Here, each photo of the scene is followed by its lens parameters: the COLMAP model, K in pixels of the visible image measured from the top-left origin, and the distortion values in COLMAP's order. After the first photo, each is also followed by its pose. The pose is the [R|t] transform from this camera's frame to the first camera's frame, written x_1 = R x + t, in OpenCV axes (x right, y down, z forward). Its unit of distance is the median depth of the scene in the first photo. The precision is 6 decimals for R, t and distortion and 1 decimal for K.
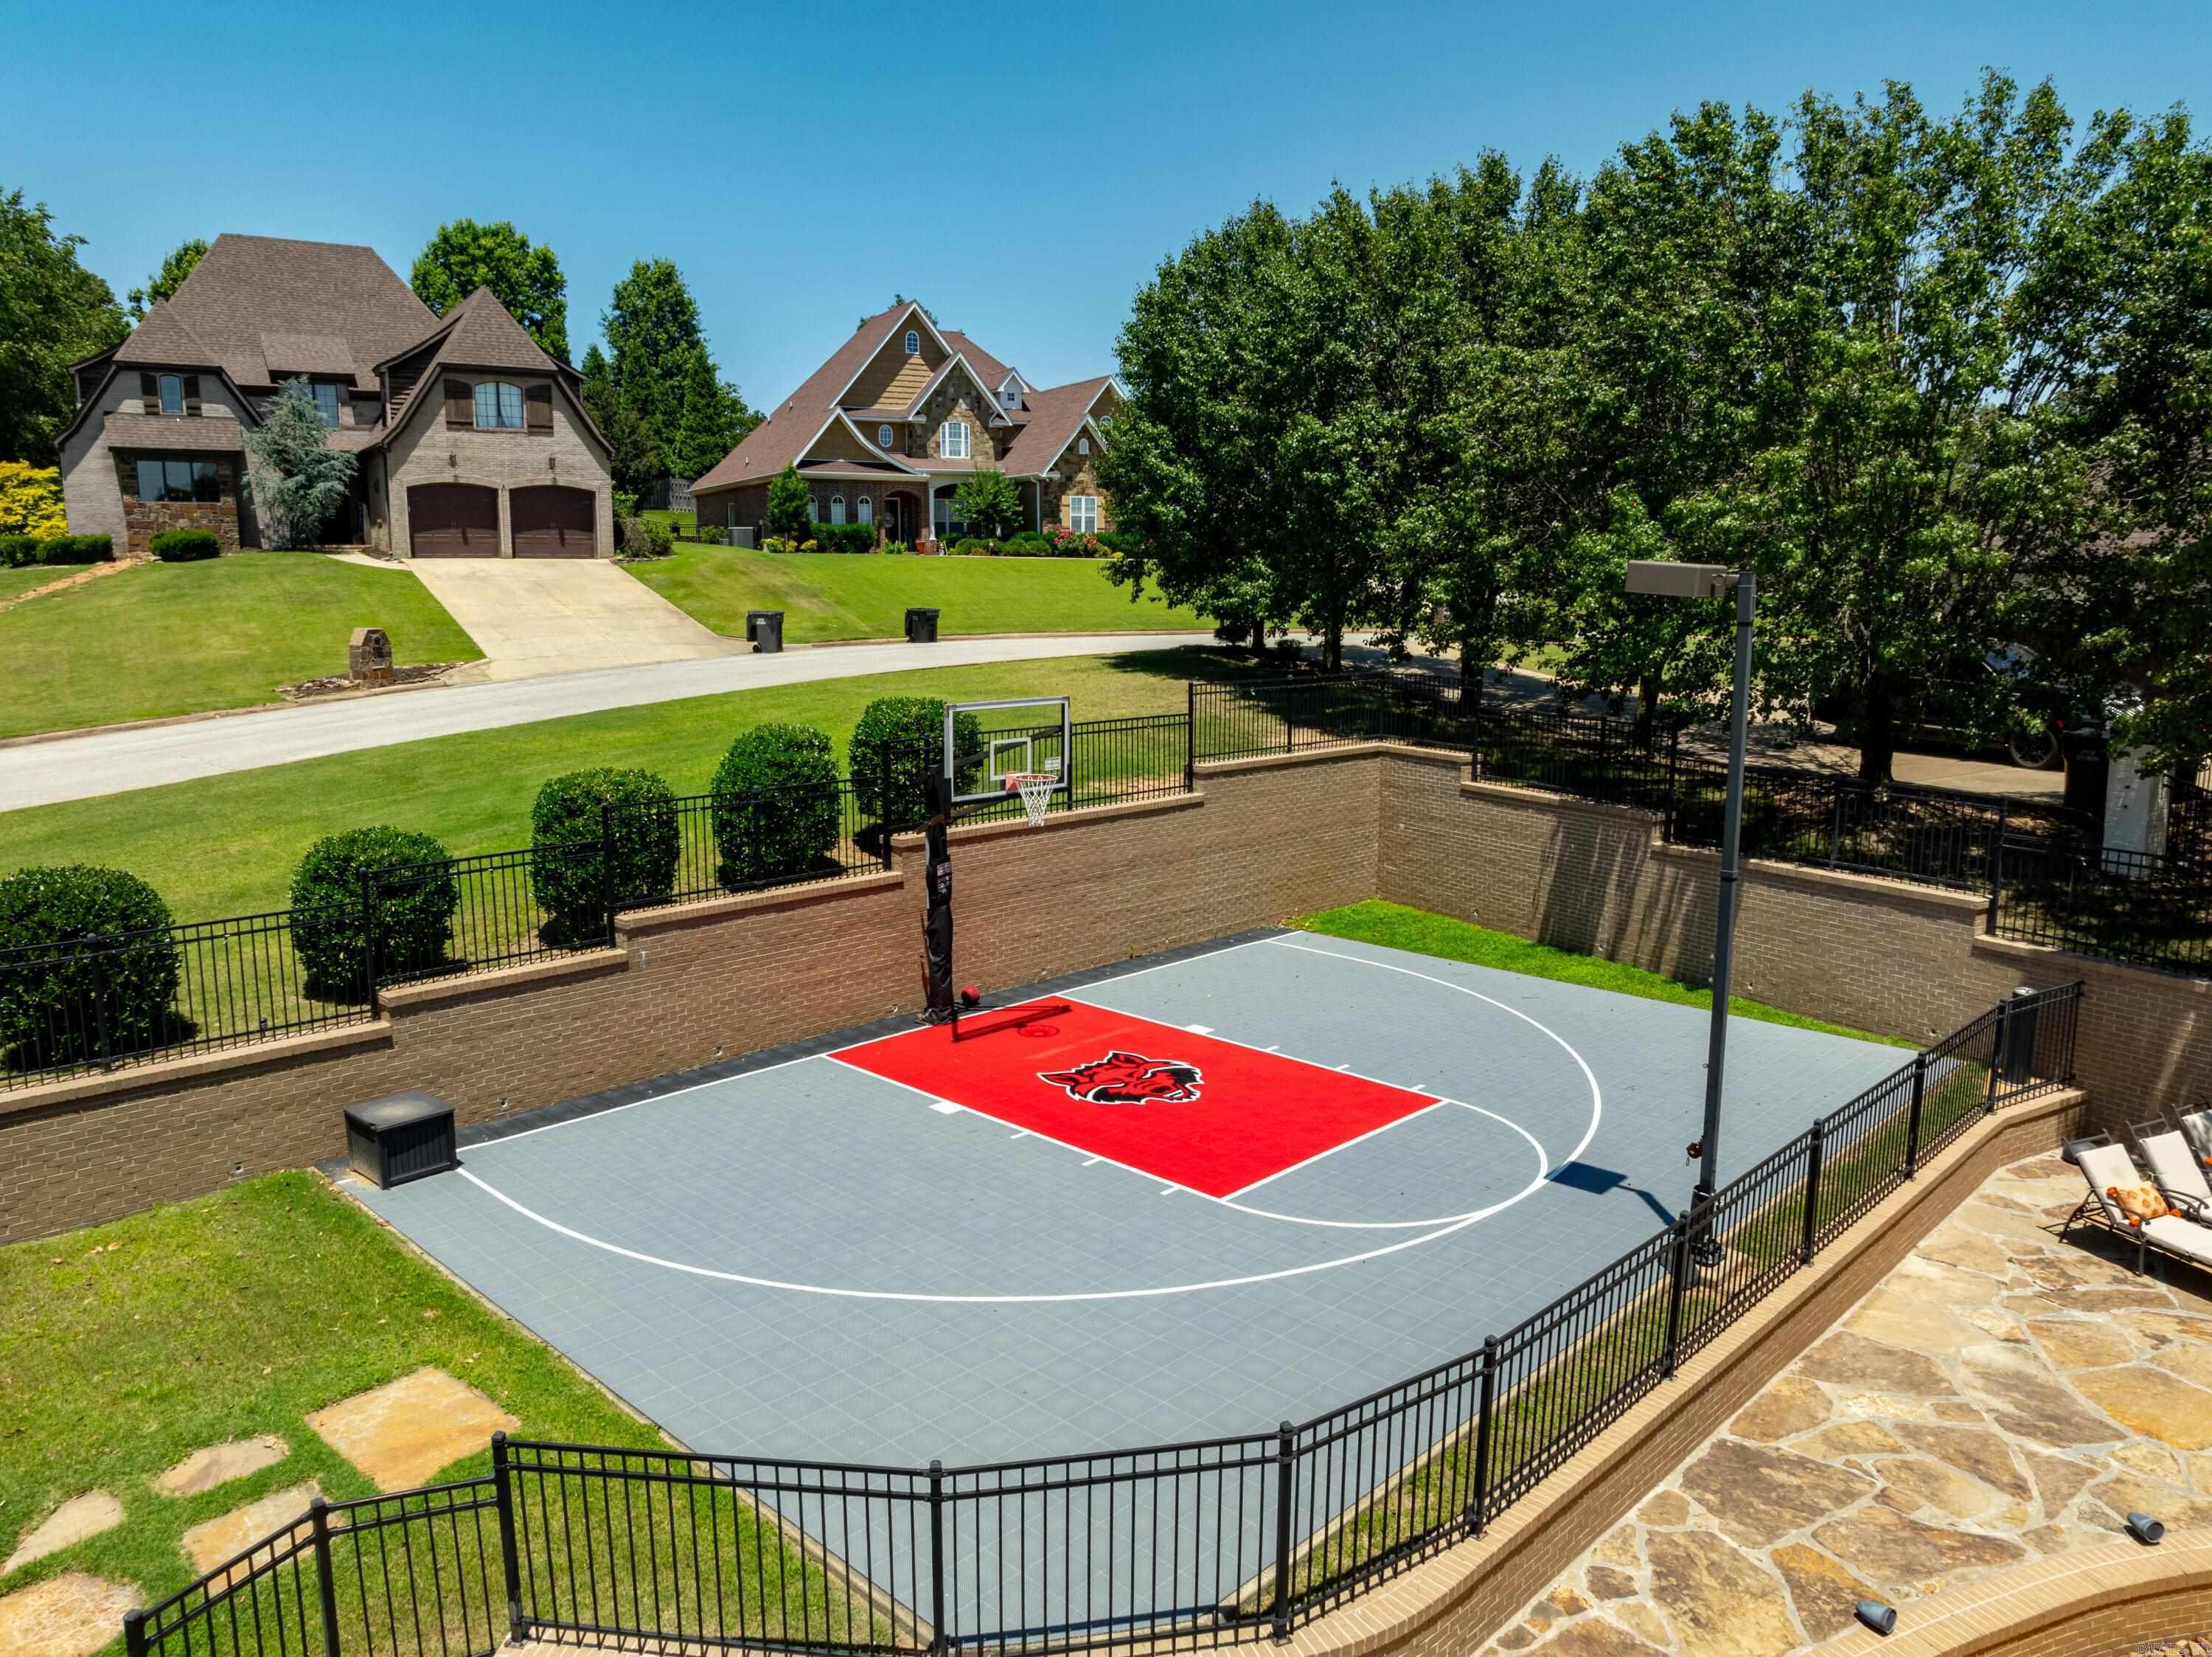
lens RADIAL K [[1562.2, 0, 1108.7], [0, 1562.2, 827.7], [0, 0, 1]] dist [-0.032930, 0.019204]
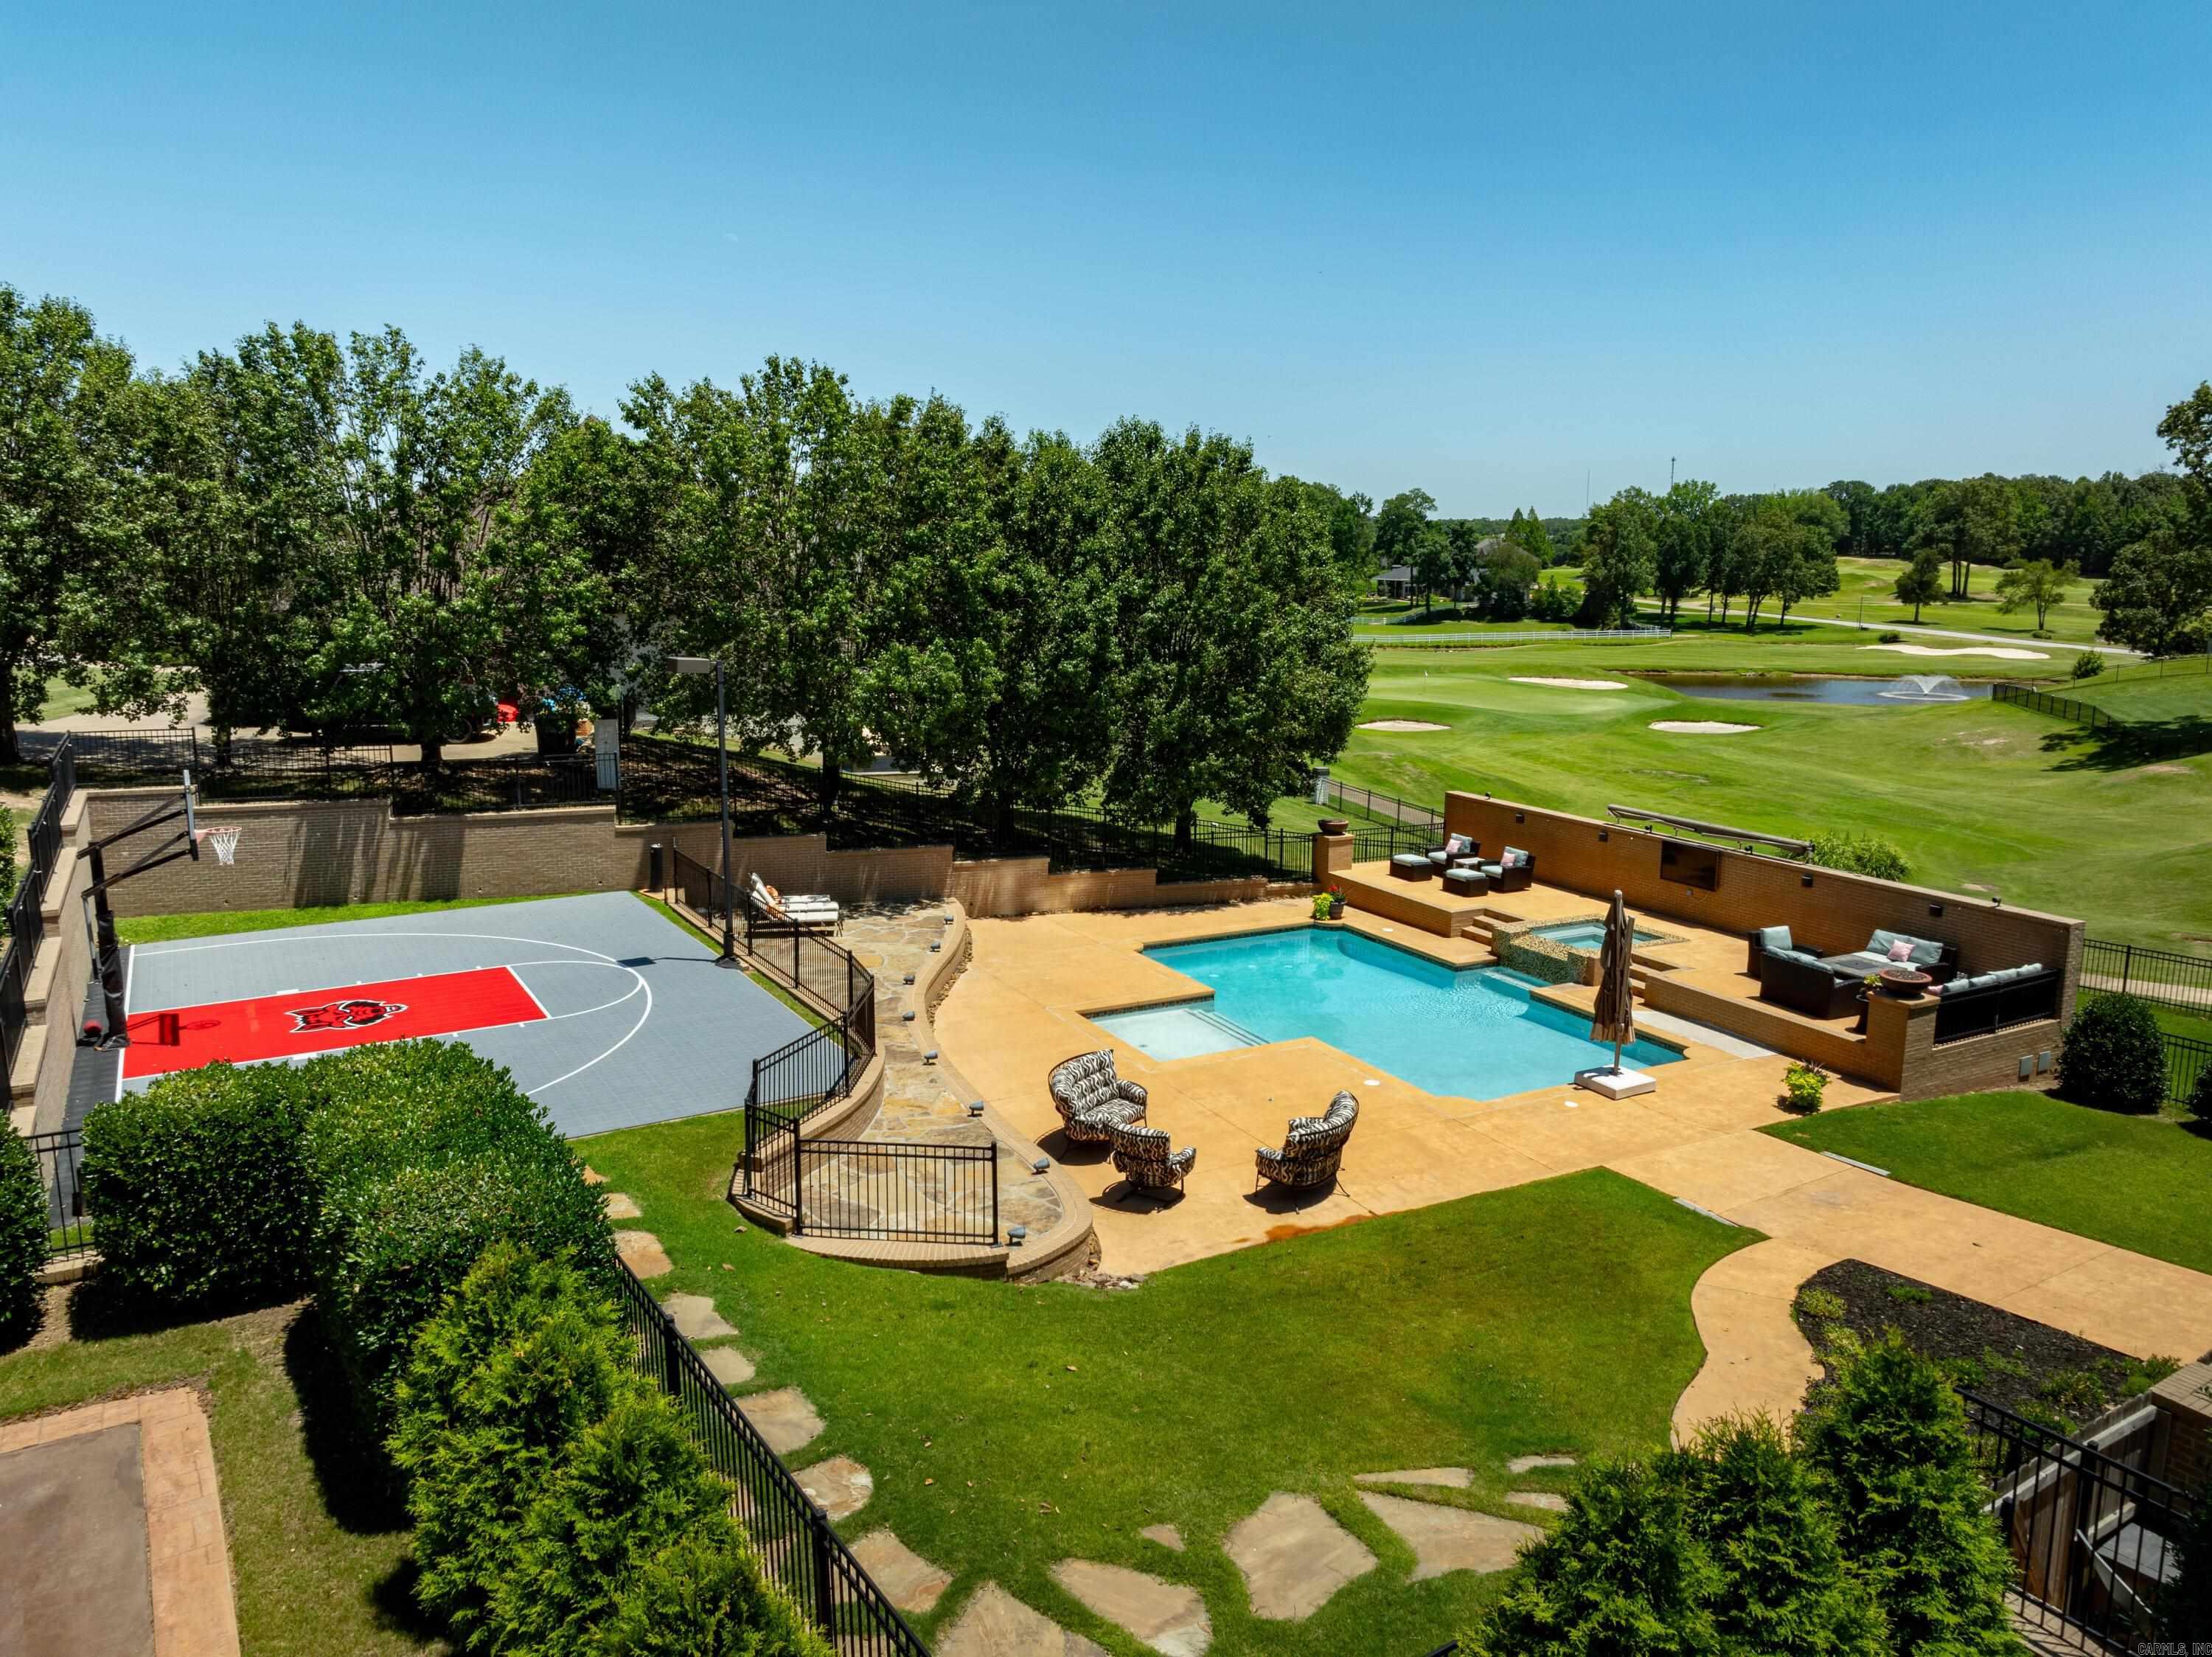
lens RADIAL K [[1562.2, 0, 1096.7], [0, 1562.2, 820.3], [0, 0, 1]] dist [-0.032930, 0.019204]
pose [[0.253231, -0.167584, 0.952780, -0.367300], [0.156163, 0.979046, 0.130698, -0.031611], [-0.954718, 0.115692, 0.274096, -0.035450]]
